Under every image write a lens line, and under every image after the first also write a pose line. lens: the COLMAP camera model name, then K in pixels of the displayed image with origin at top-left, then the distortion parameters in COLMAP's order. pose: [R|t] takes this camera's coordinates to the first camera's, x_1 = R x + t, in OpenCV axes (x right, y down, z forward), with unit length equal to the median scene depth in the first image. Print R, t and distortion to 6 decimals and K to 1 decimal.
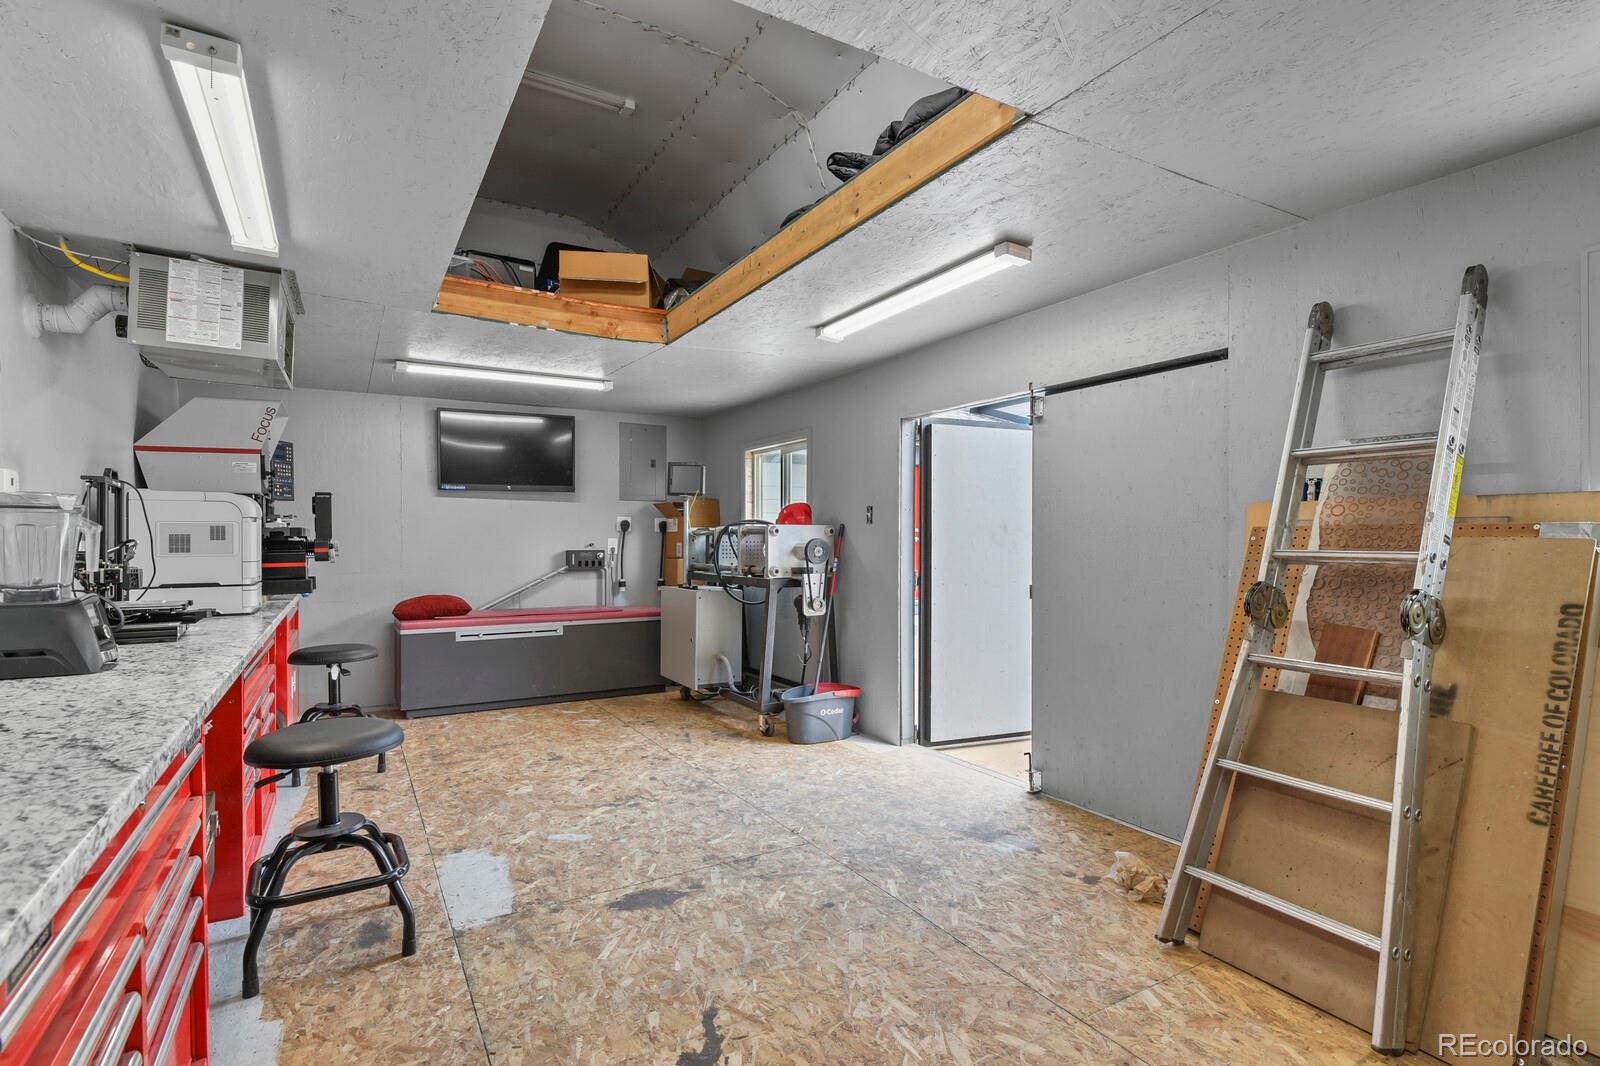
lens RADIAL K [[775.6, 0, 803.5], [0, 775.6, 535.2], [0, 0, 1]] dist [-0.004434, -0.004341]
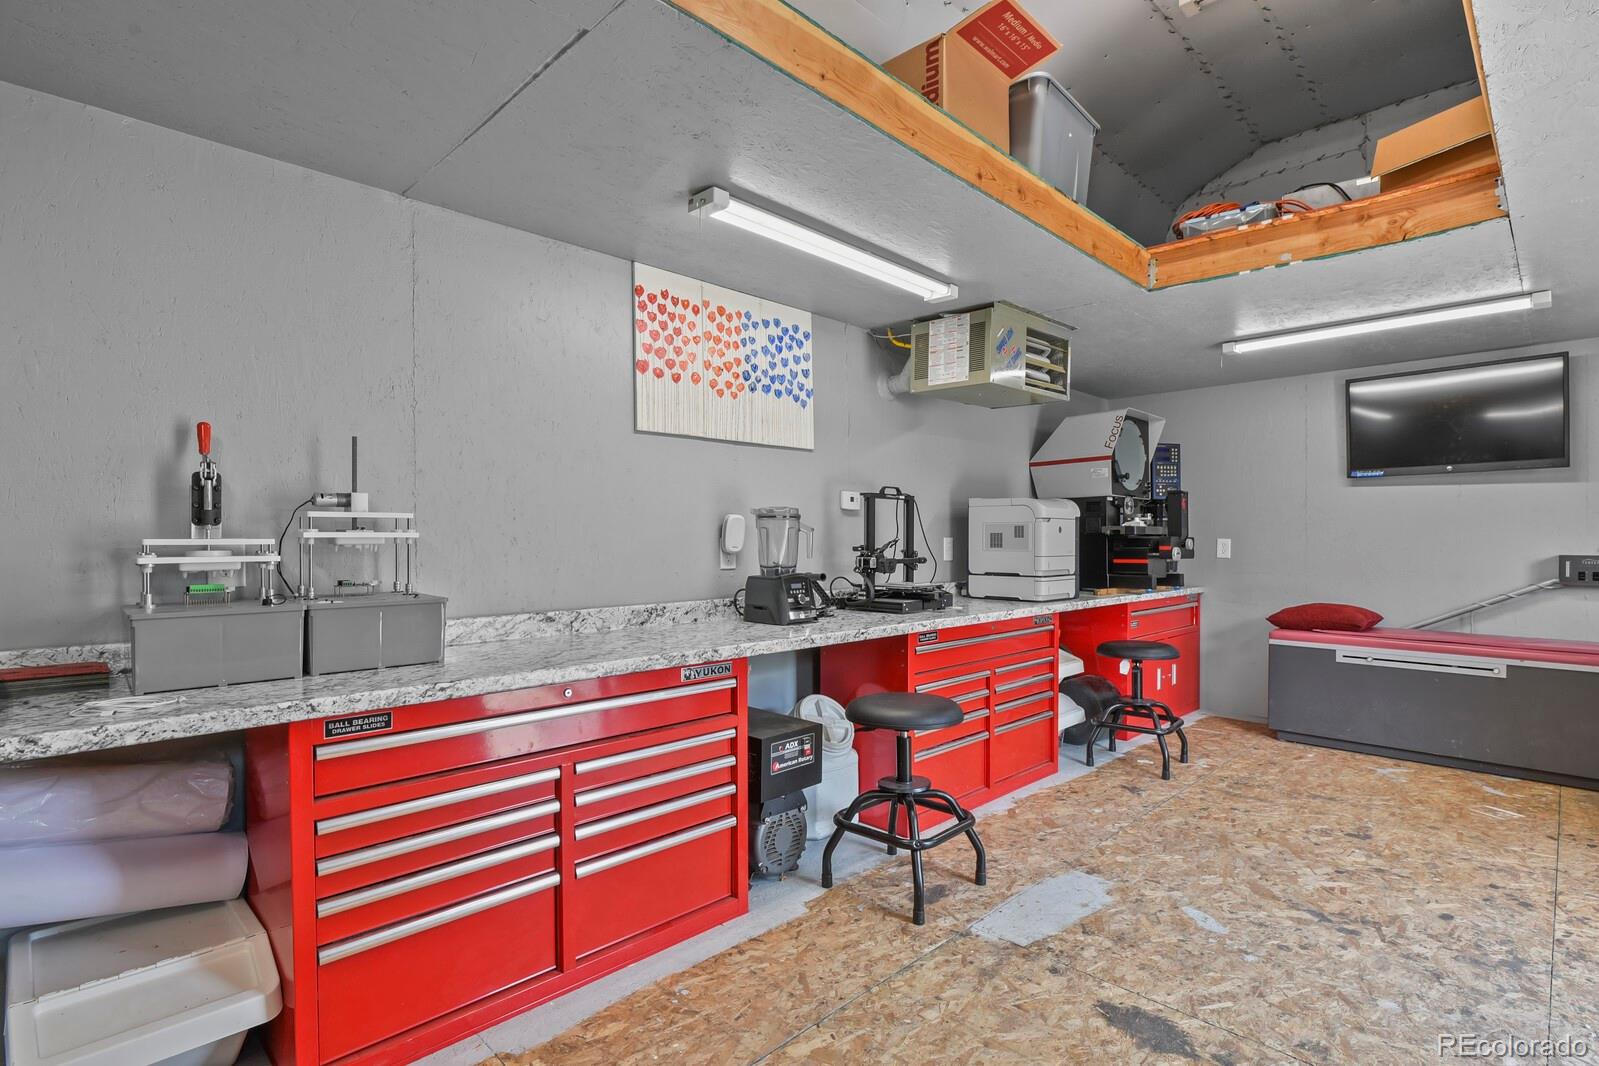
lens RADIAL K [[775.2, 0, 800.8], [0, 775.2, 535.9], [0, 0, 1]] dist [-0.004434, -0.004341]
pose [[0.242522, 0.001736, -0.970144, 0.294339], [0.002474, 0.999994, 0.002408, -0.000091], [0.970143, -0.002984, 0.242516, 0.346462]]
